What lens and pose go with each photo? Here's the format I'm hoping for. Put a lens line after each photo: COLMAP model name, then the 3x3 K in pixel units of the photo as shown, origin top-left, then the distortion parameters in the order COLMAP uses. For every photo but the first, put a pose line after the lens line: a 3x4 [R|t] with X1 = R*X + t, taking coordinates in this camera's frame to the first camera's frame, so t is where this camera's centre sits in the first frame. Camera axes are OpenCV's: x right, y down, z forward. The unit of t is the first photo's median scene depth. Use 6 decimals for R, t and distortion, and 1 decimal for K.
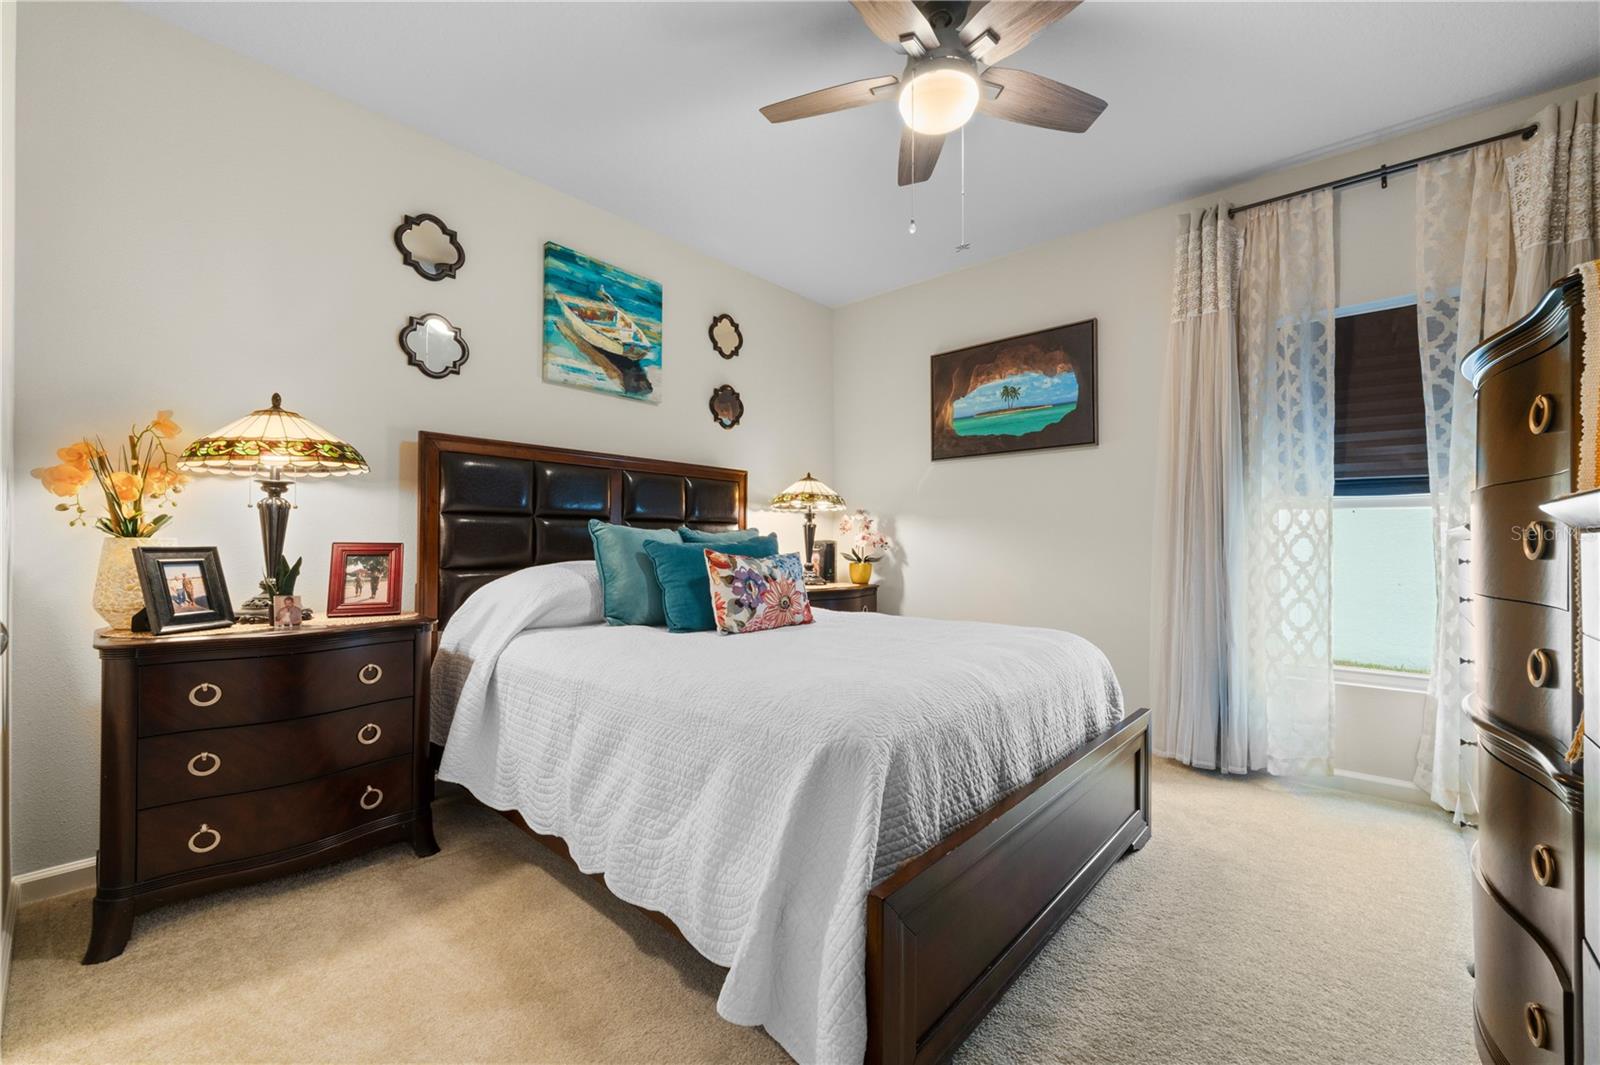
lens RADIAL K [[645.2, 0, 803.5], [0, 645.2, 536.0], [0, 0, 1]] dist [-0.000235, -0.000327]
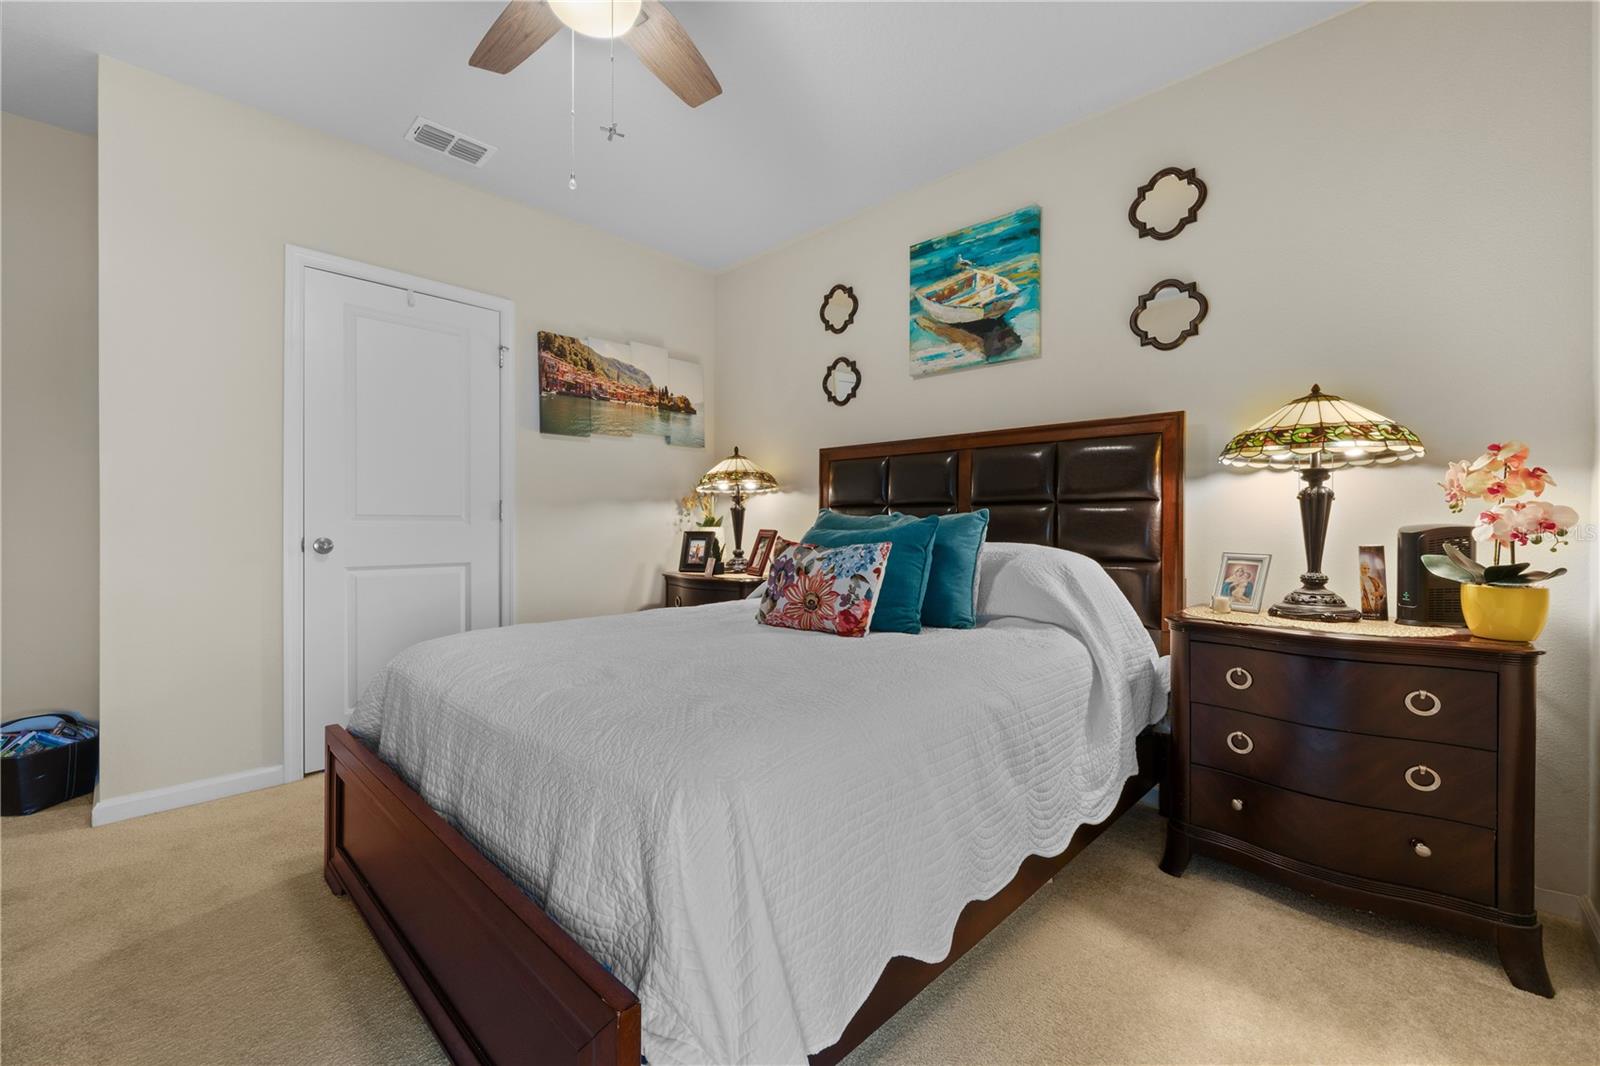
lens RADIAL K [[658.9, 0, 731.9], [0, 658.9, 512.6], [0, 0, 1]] dist [-0.000961, -0.000174]
pose [[-0.077311, -0.033870, -0.996432, 0.624982], [0.009070, 0.999358, -0.034673, 0.012109], [0.996966, -0.011719, -0.076954, 0.716060]]
